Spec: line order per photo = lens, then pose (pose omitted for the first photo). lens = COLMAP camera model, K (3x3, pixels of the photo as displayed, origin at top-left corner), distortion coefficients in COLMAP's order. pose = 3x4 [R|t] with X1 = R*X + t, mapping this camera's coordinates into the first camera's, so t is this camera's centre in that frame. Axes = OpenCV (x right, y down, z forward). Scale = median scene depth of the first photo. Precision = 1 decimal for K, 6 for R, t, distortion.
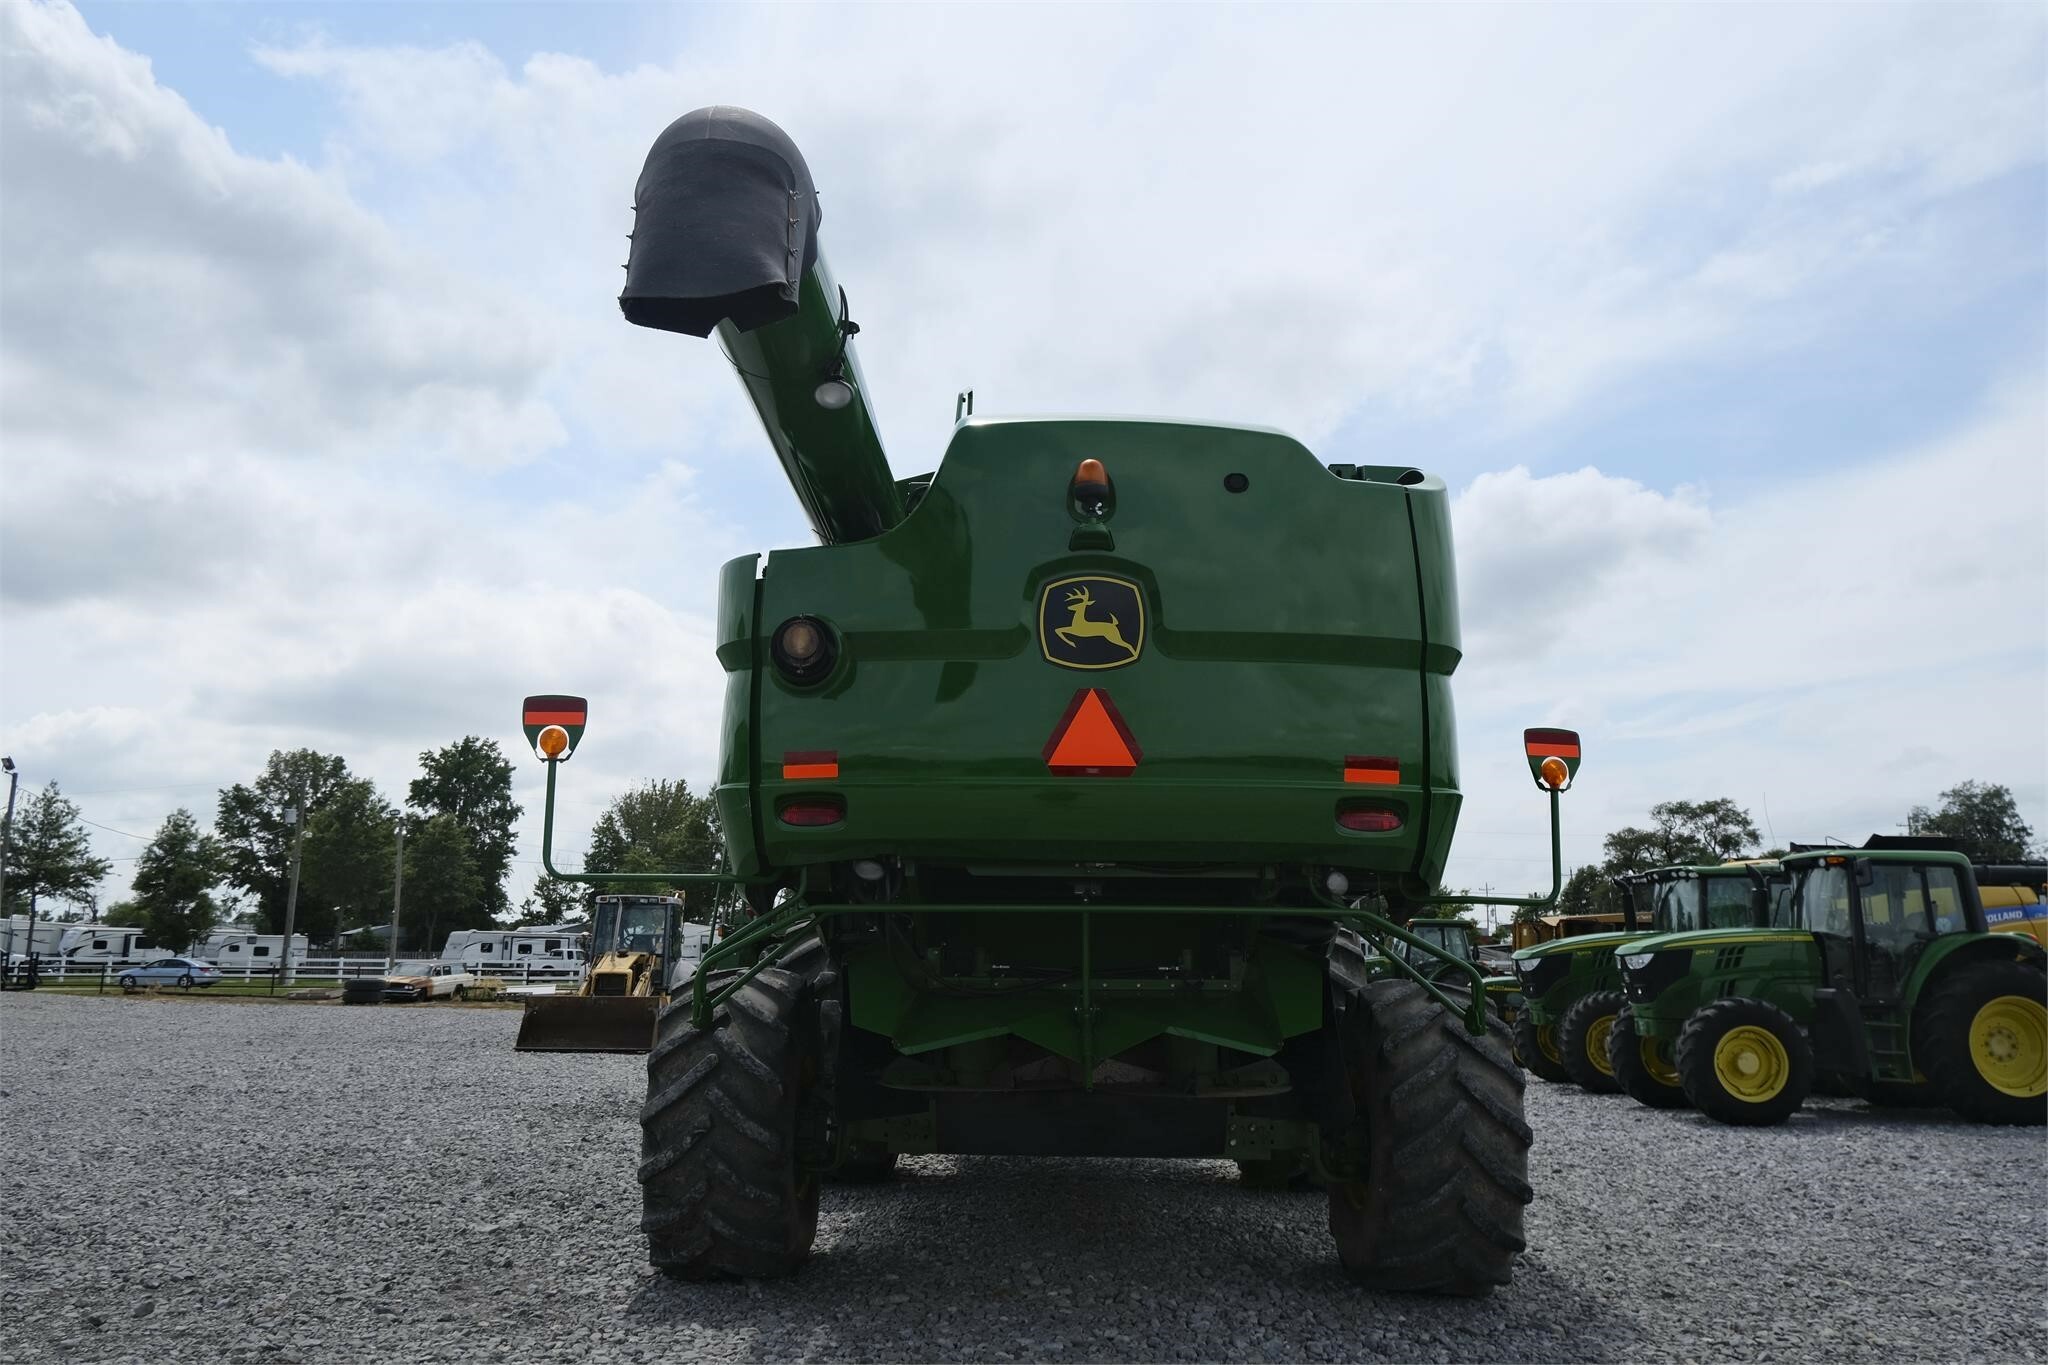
lens RADIAL K [[1429.1, 0, 1024.0], [0, 1429.1, 682.5], [0, 0, 1]] dist [-0.017566, 0.006899]
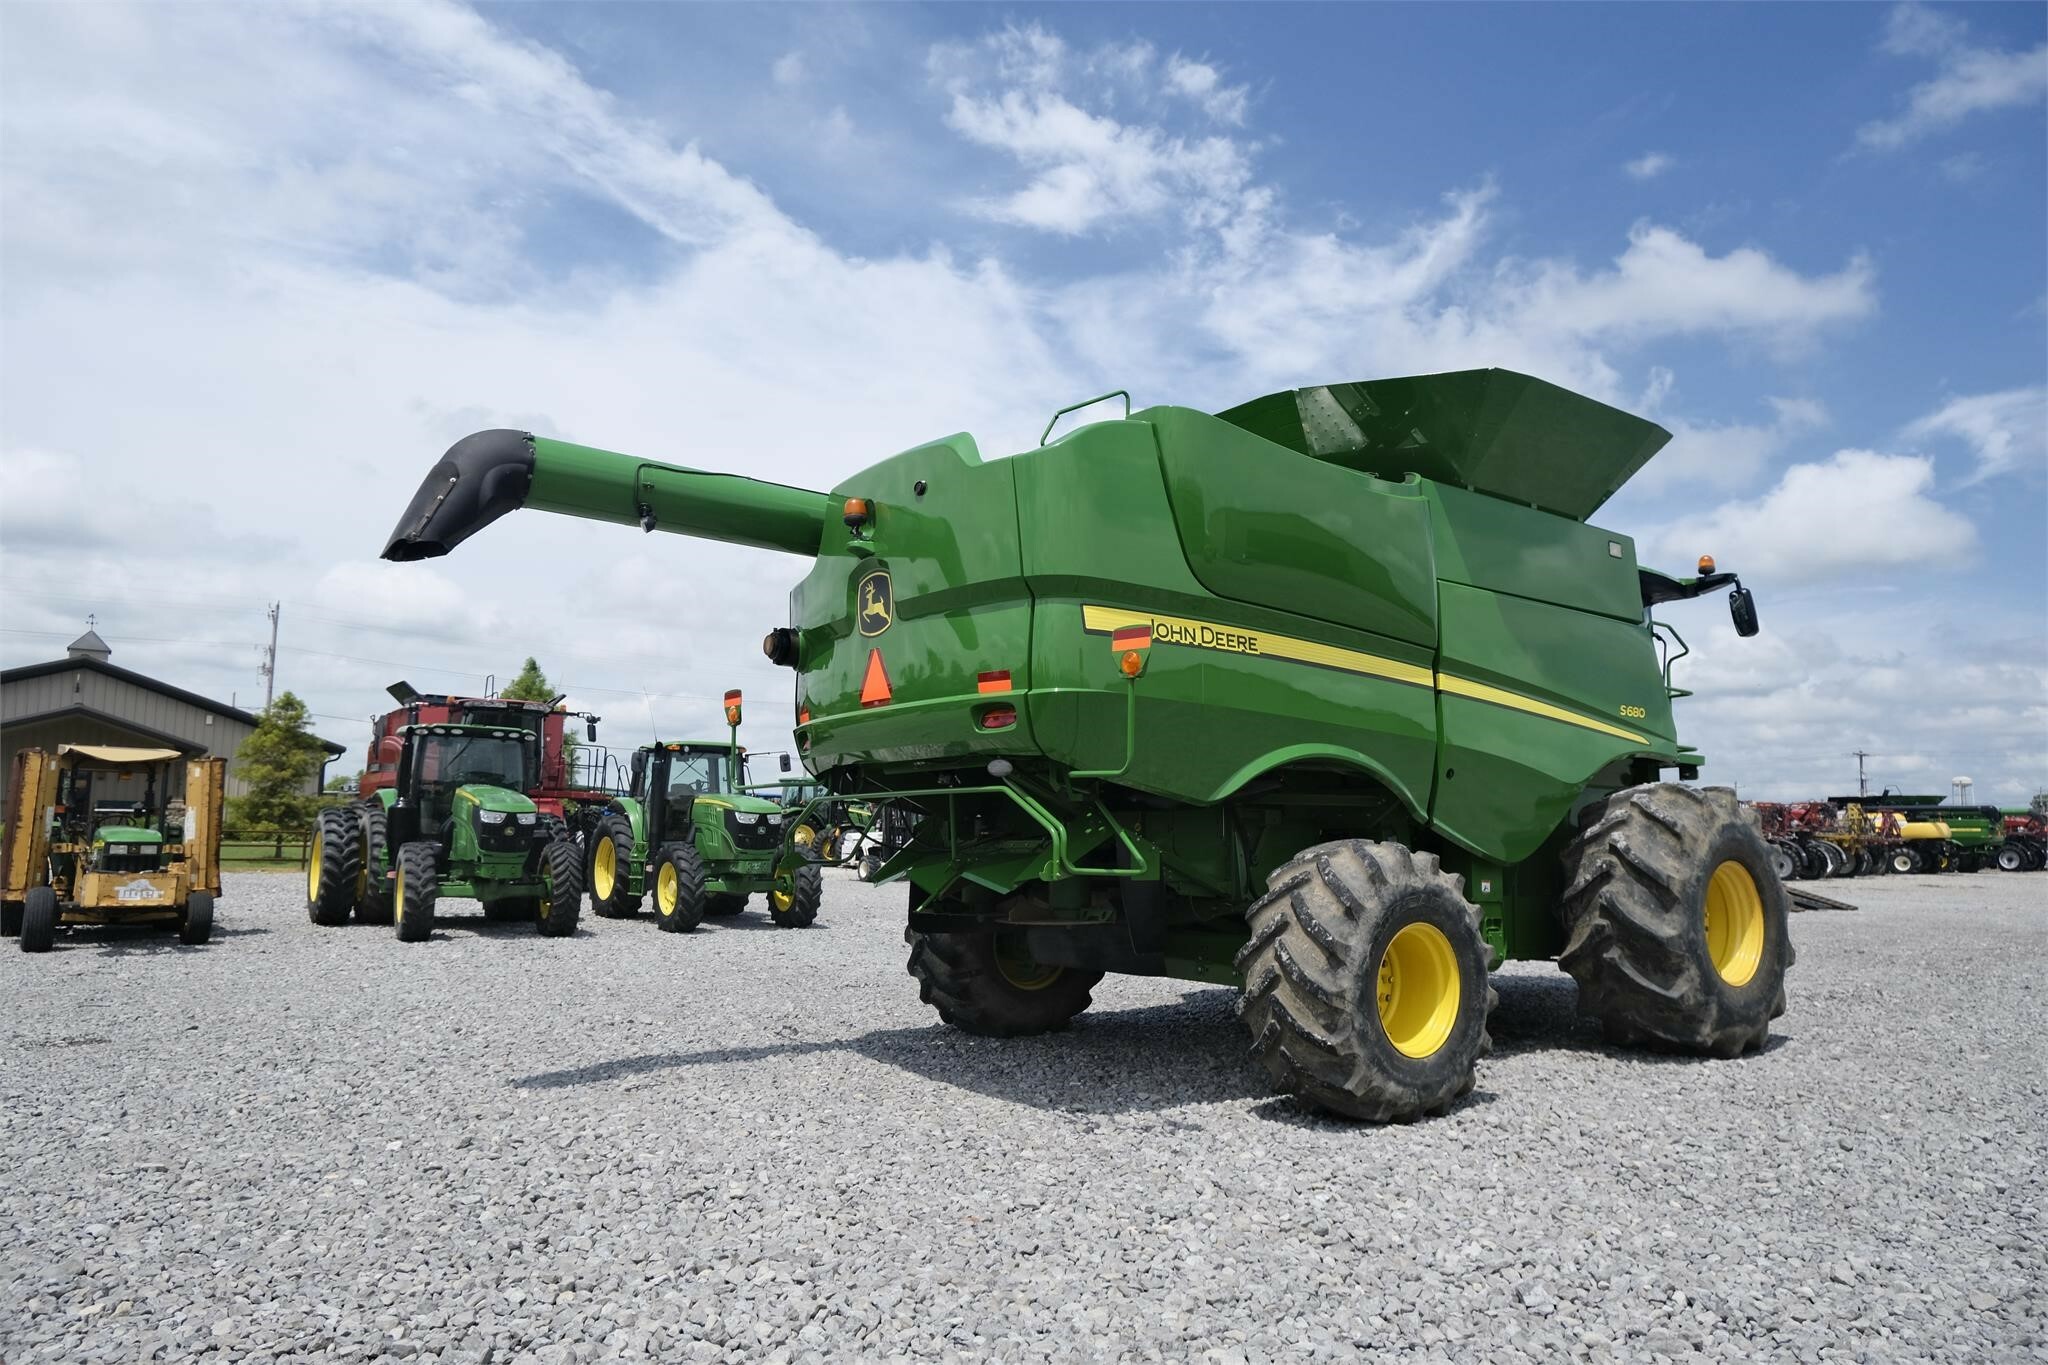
lens RADIAL K [[1275.0, 0, 1024.0], [0, 1275.0, 682.5], [0, 0, 1]] dist [-0.012946, 0.004257]
pose [[0.614477, -0.105712, -0.781820, 0.998063], [0.162877, 0.986632, -0.005391, 0.060653], [0.771939, -0.124028, 0.623480, 0.233408]]
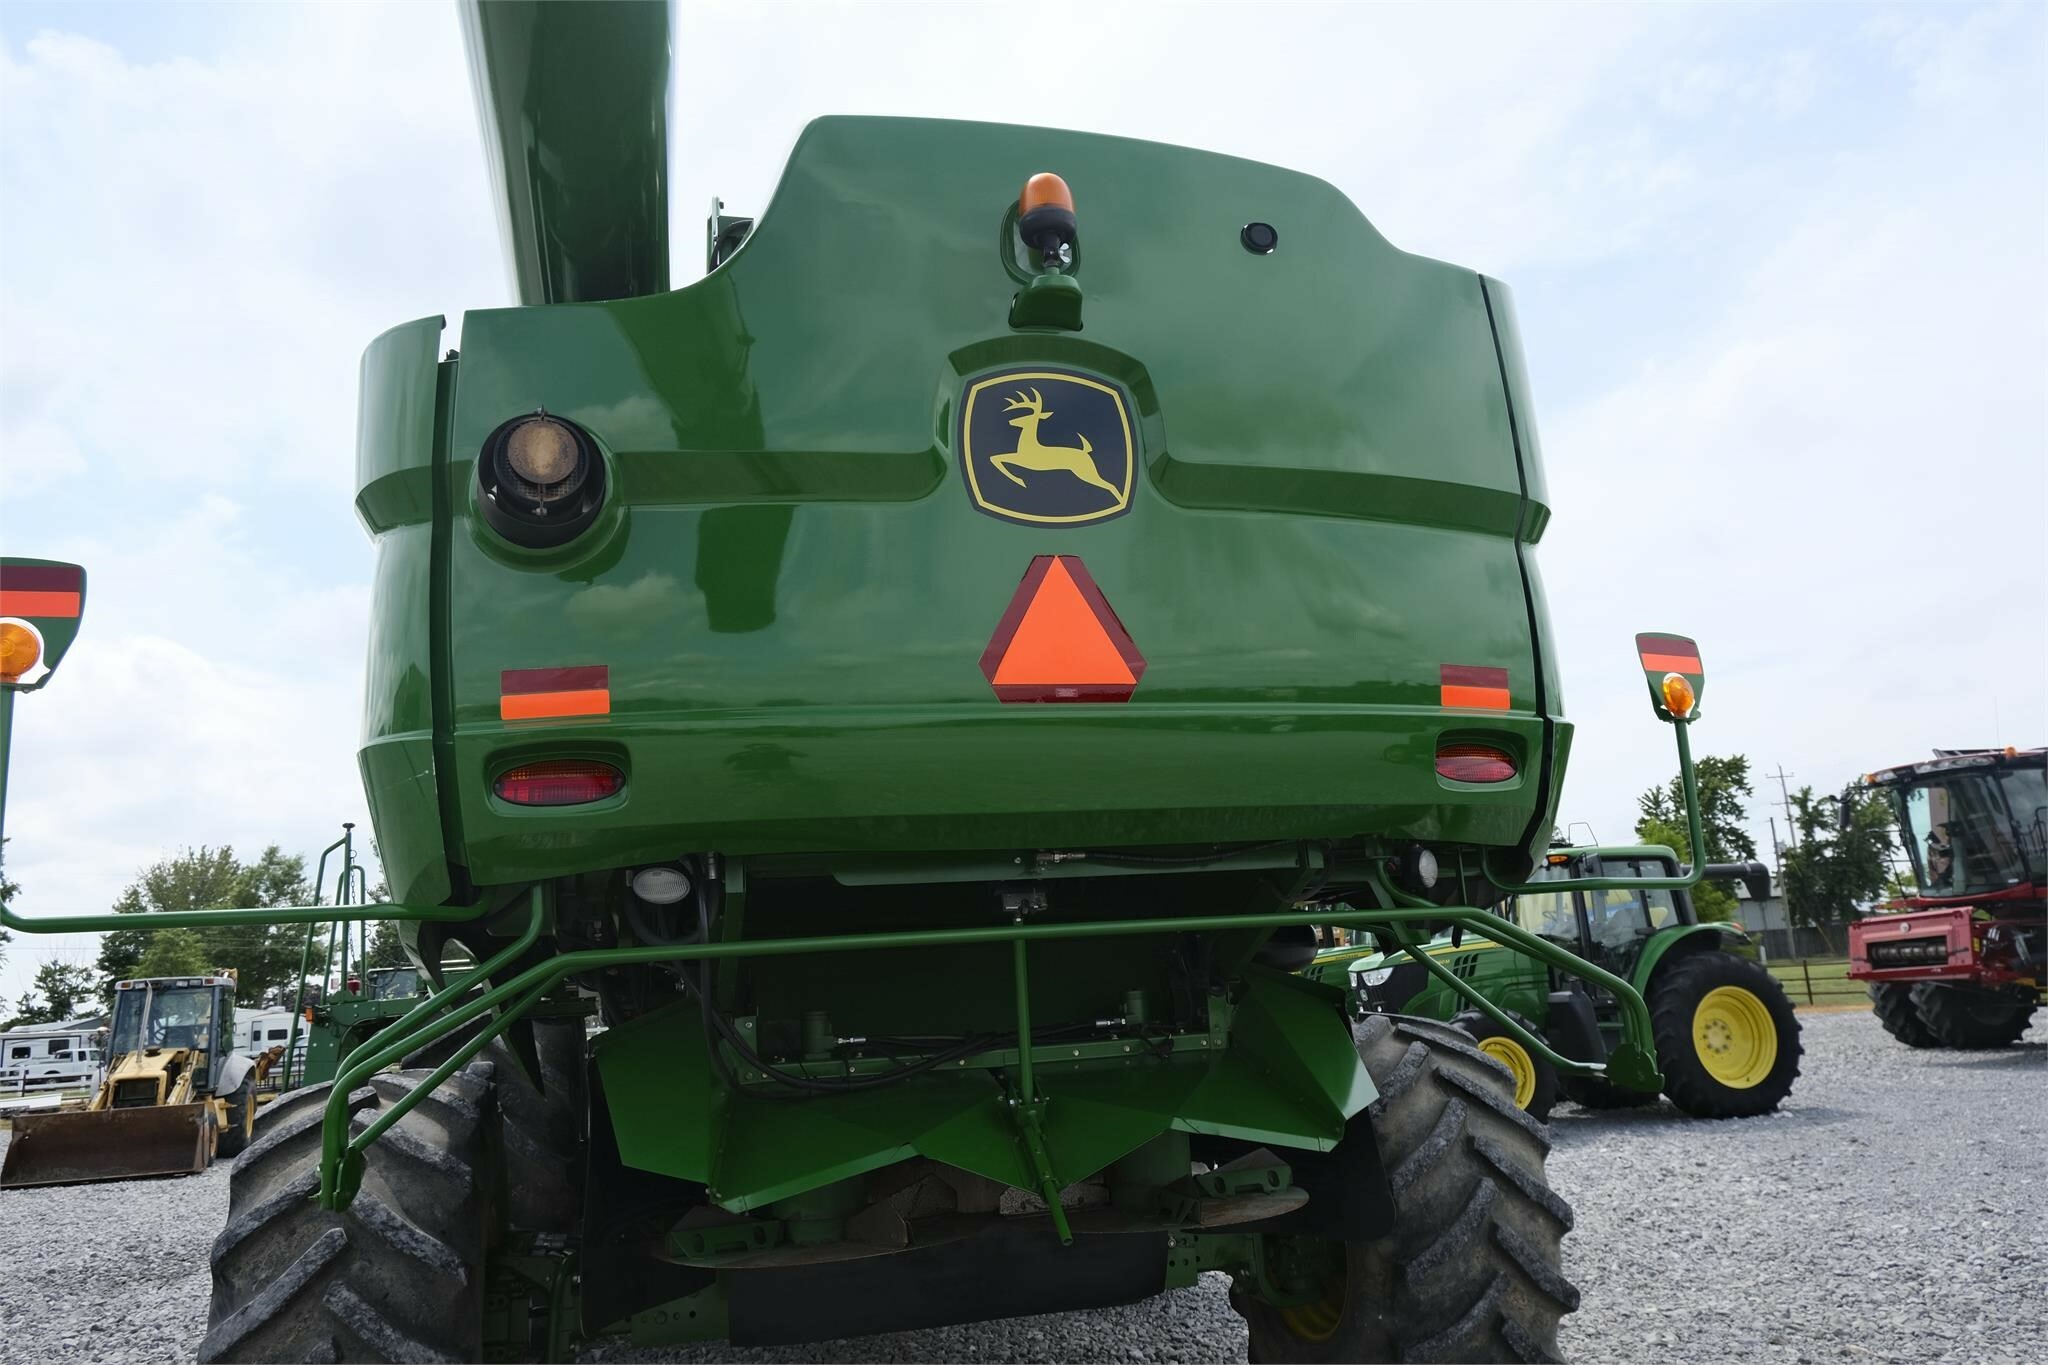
lens RADIAL K [[1429.1, 0, 1024.0], [0, 1429.1, 682.5], [0, 0, 1]] dist [-0.017566, 0.006899]
pose [[0.961784, -0.009589, 0.273641, -0.106954], [0.018471, 0.999382, -0.029899, 0.062093], [-0.273186, 0.033811, 0.961367, 0.366318]]
